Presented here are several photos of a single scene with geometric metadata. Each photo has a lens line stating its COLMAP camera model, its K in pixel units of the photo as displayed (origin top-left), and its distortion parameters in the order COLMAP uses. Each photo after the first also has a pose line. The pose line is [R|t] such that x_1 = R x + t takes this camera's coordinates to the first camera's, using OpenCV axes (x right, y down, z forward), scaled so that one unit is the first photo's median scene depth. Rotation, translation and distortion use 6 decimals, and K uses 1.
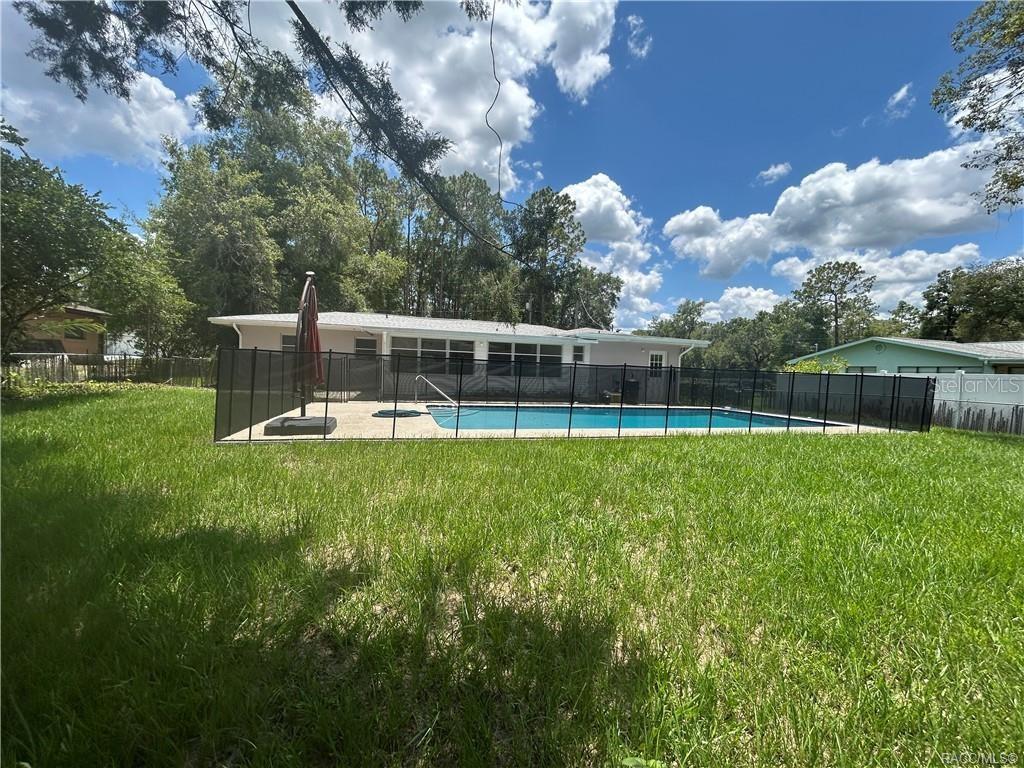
lens RADIAL K [[416.2, 0, 520.6], [0, 416.2, 389.2], [0, 0, 1]] dist [0.002750, 0.000774]
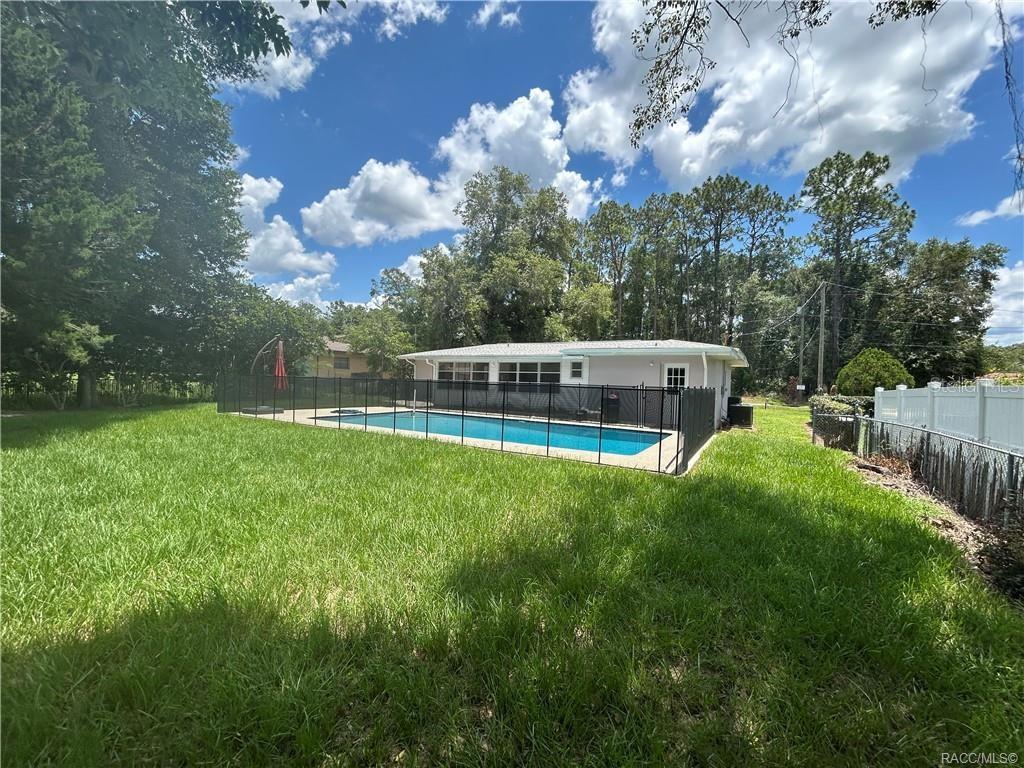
lens RADIAL K [[416.2, 0, 517.1], [0, 416.2, 386.9], [0, 0, 1]] dist [0.002750, 0.000774]
pose [[0.696096, -0.005709, -0.717926, 0.162683], [-0.043577, 0.997789, -0.050186, 0.002162], [0.716625, 0.066220, 0.694308, 0.047237]]
